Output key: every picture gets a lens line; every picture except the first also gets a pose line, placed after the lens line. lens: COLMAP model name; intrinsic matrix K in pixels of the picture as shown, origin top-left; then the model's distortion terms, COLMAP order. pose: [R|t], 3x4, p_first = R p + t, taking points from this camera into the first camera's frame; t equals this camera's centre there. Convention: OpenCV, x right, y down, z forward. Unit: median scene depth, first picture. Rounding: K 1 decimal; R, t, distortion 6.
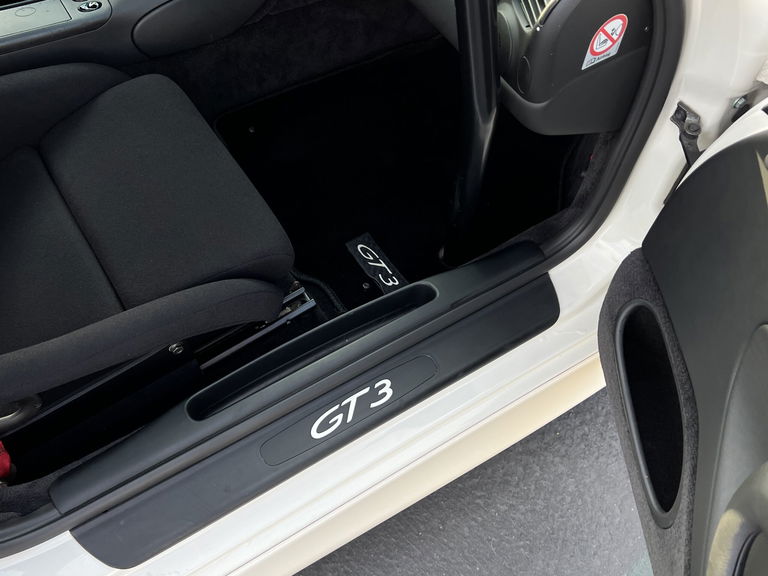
lens RADIAL K [[796.0, 0, 387.0], [0, 796.0, 285.7], [0, 0, 1]] dist [0.008107, 0.000000]
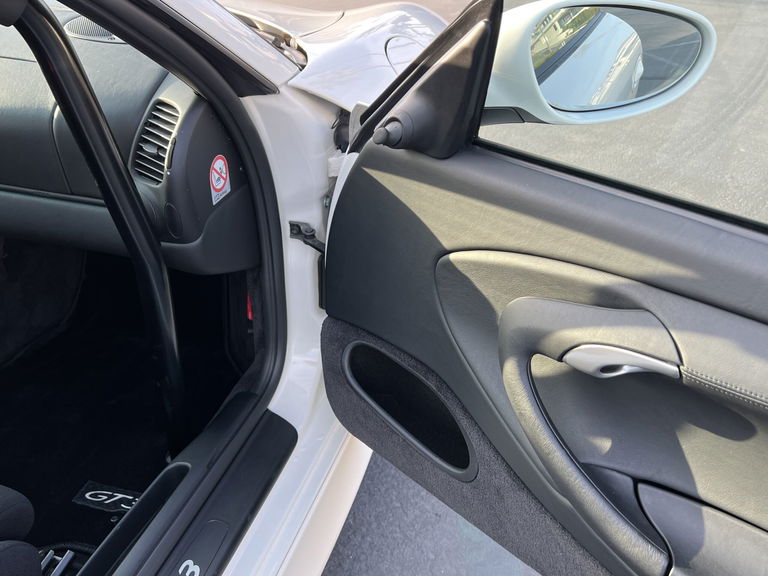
lens RADIAL K [[697.5, 0, 386.8], [0, 697.5, 288.8], [0, 0, 1]] dist [0.075637, 0.000000]
pose [[0.757355, -0.382984, 0.528902, -0.160716], [0.563671, 0.792337, -0.233403, 0.213868], [-0.329679, 0.474895, 0.815957, 0.060380]]
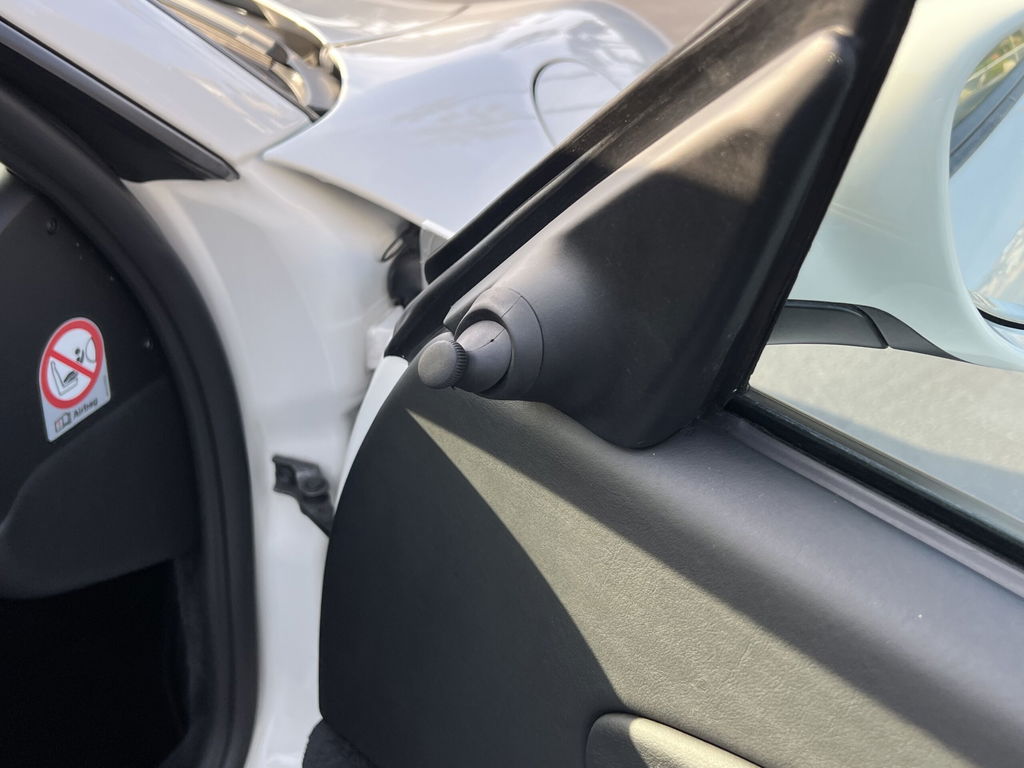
lens RADIAL K [[1061.4, 0, 513.8], [0, 1061.4, 388.1], [0, 0, 1]] dist [0.008107, 0.000000]
pose [[0.803120, -0.293610, 0.518451, 0.123762], [0.484775, 0.827898, -0.282097, 0.026287], [-0.346398, 0.477890, 0.807236, 0.300440]]
